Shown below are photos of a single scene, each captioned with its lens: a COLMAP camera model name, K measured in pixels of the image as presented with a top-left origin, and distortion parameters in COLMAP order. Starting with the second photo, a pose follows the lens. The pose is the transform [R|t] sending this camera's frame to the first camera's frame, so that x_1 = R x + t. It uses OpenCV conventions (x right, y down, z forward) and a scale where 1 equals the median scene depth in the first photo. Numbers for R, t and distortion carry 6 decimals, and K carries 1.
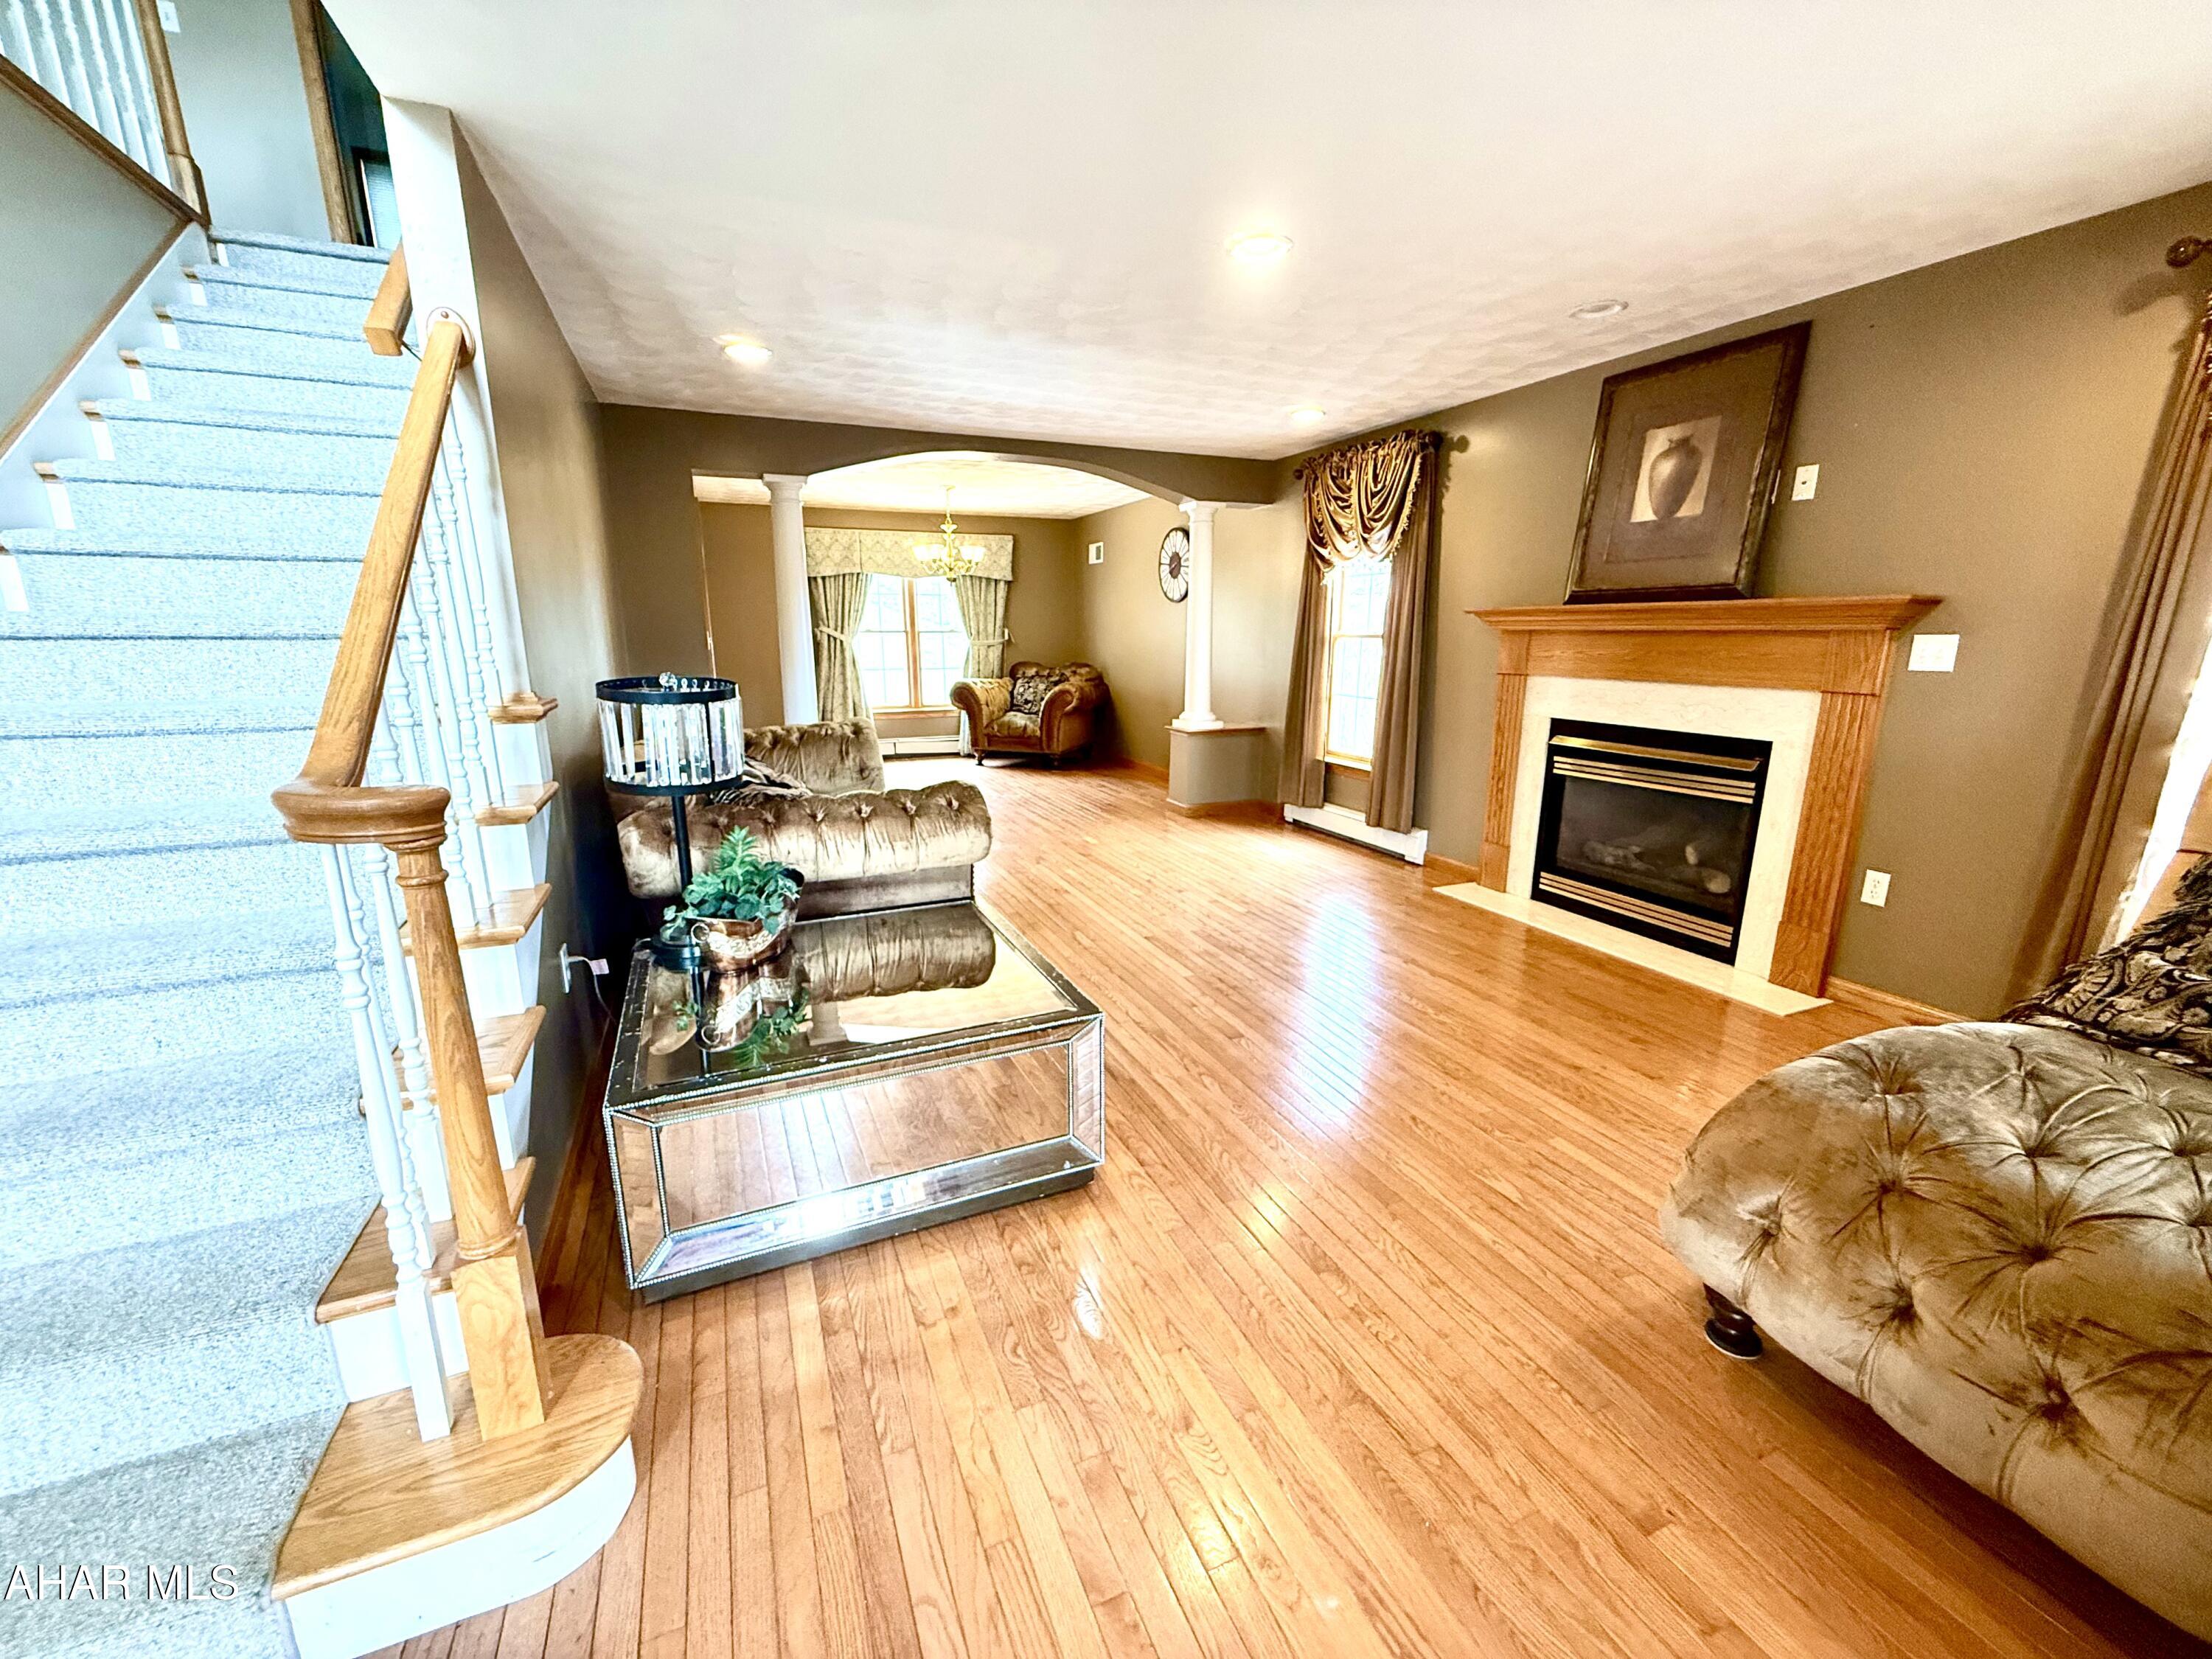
lens RADIAL K [[882.5, 0, 1105.3], [0, 882.5, 833.4], [0, 0, 1]] dist [-0.000415, -0.000390]
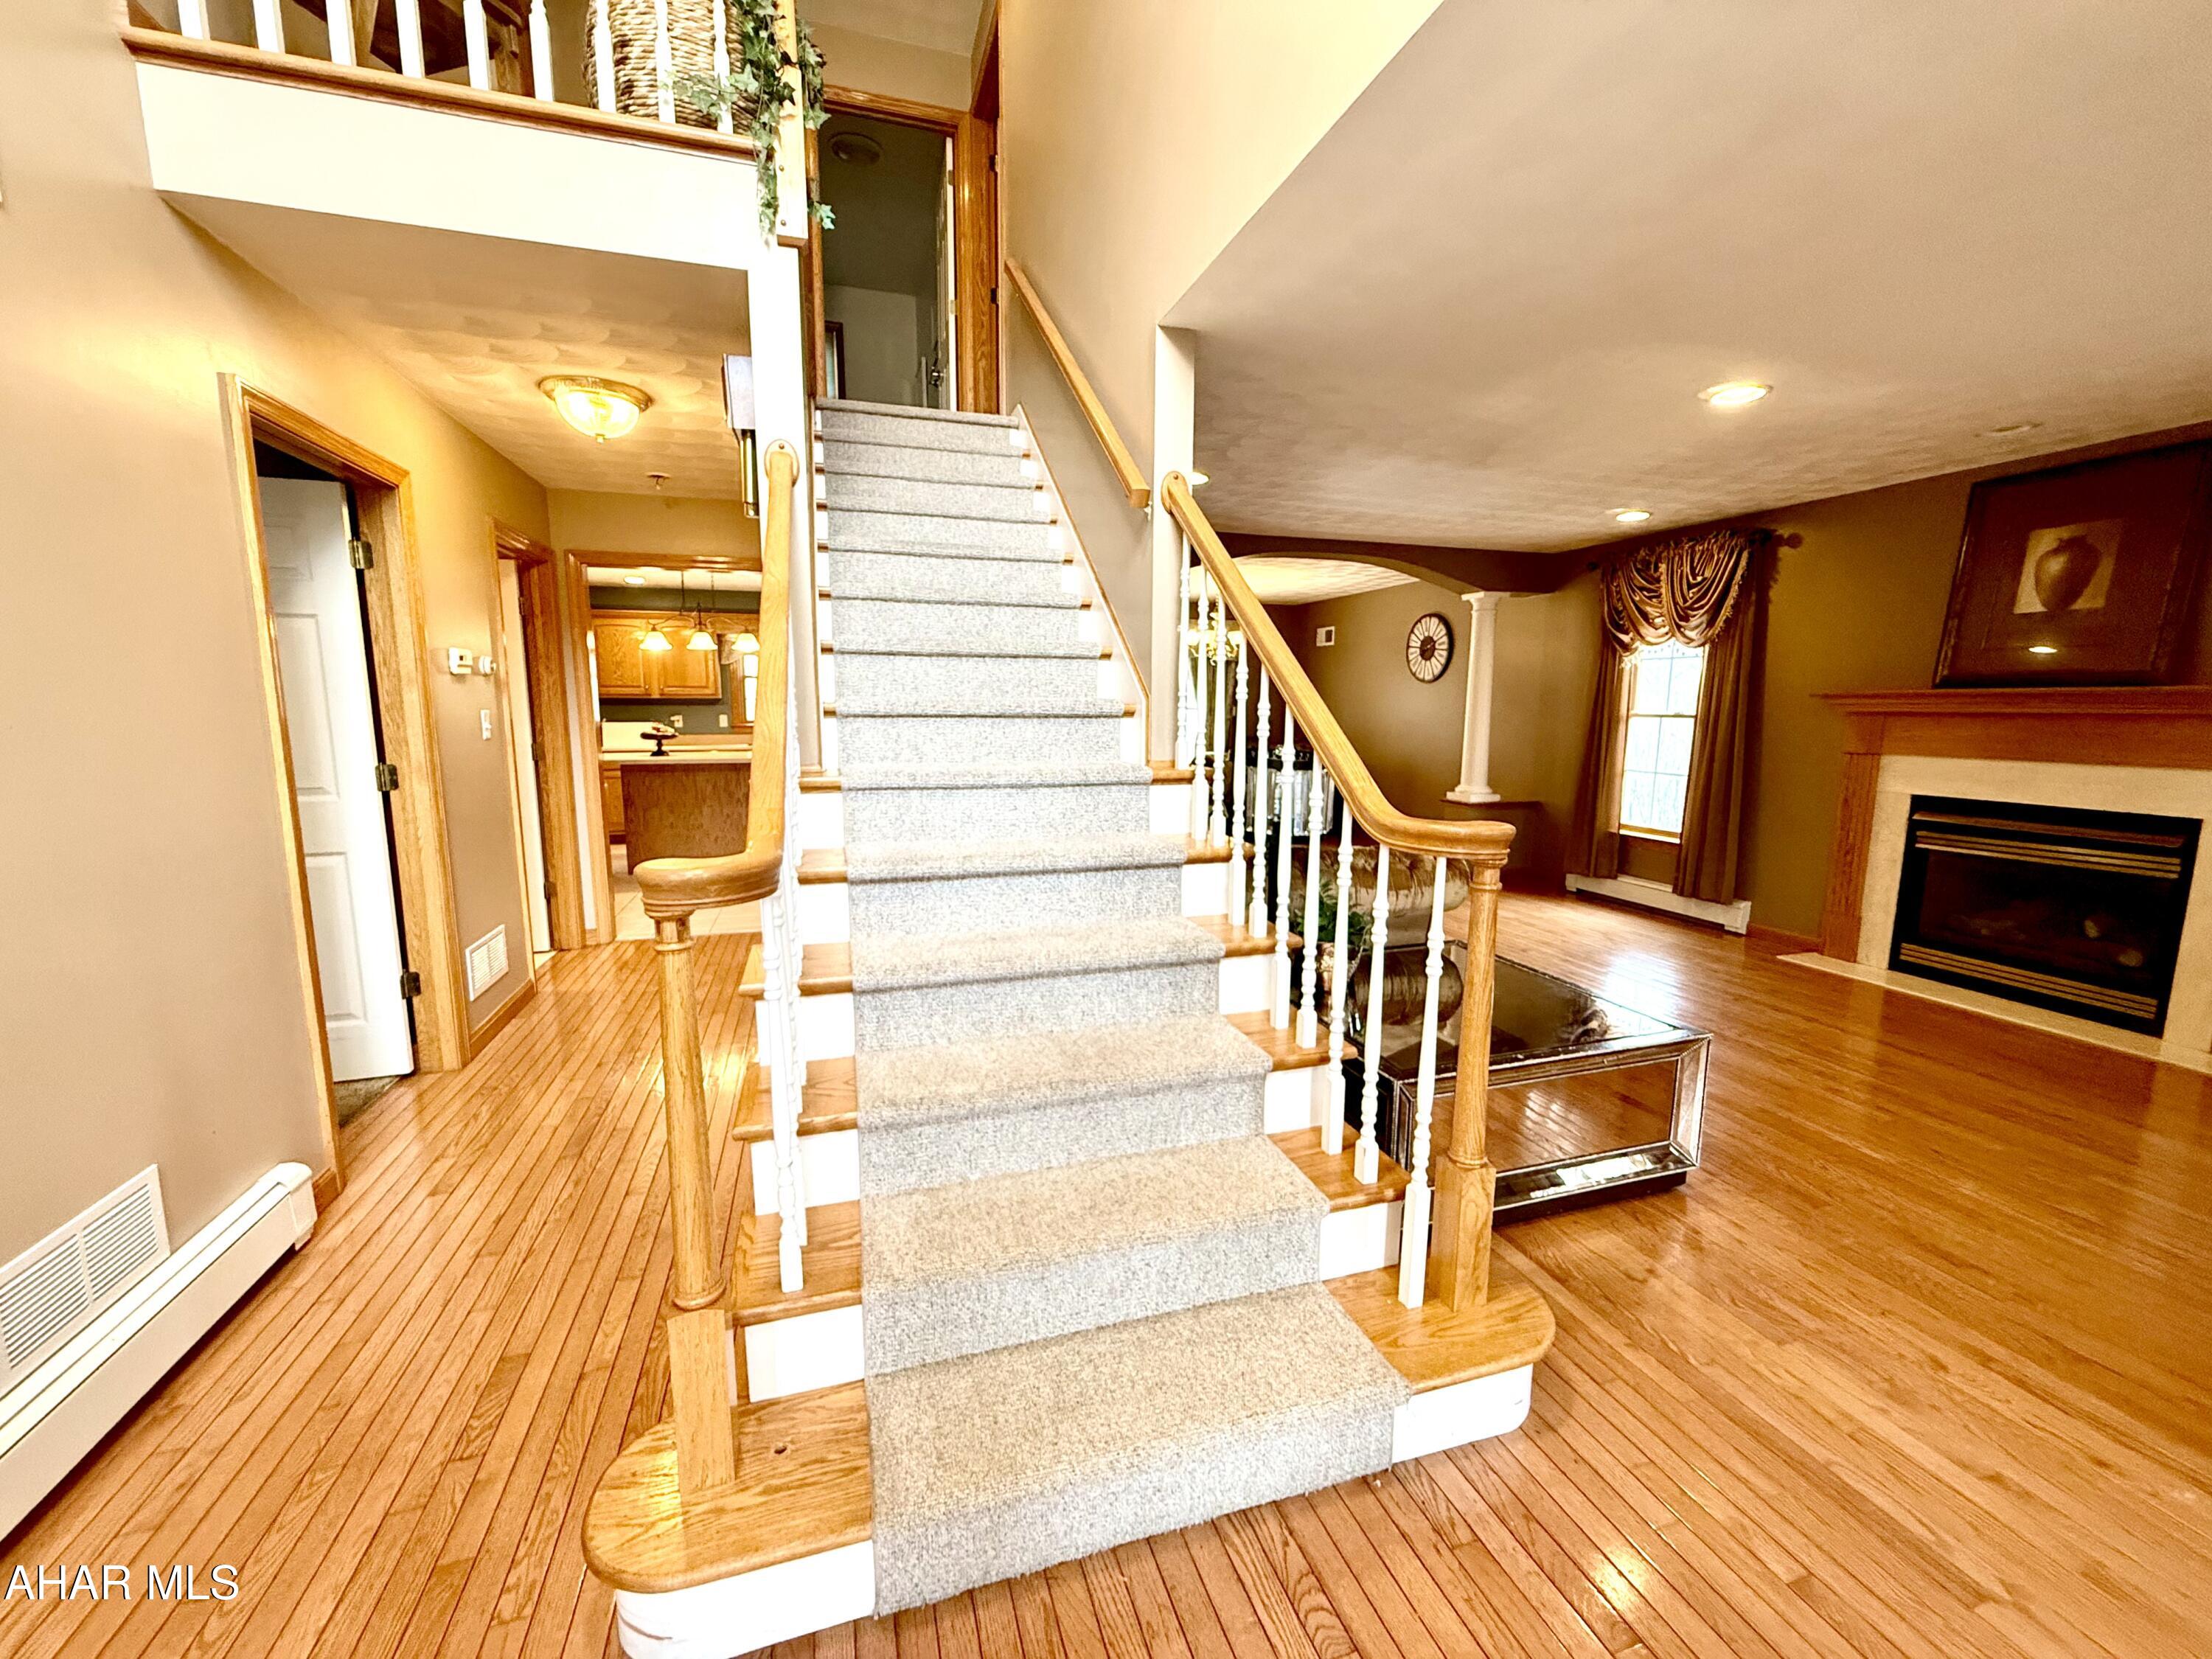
lens RADIAL K [[882.5, 0, 1106.8], [0, 882.5, 835.6], [0, 0, 1]] dist [-0.000415, -0.000390]
pose [[0.994025, 0.020490, -0.107213, -0.313441], [-0.028904, 0.996572, -0.077520, 0.024384], [0.105257, 0.080155, 0.991209, -0.126343]]
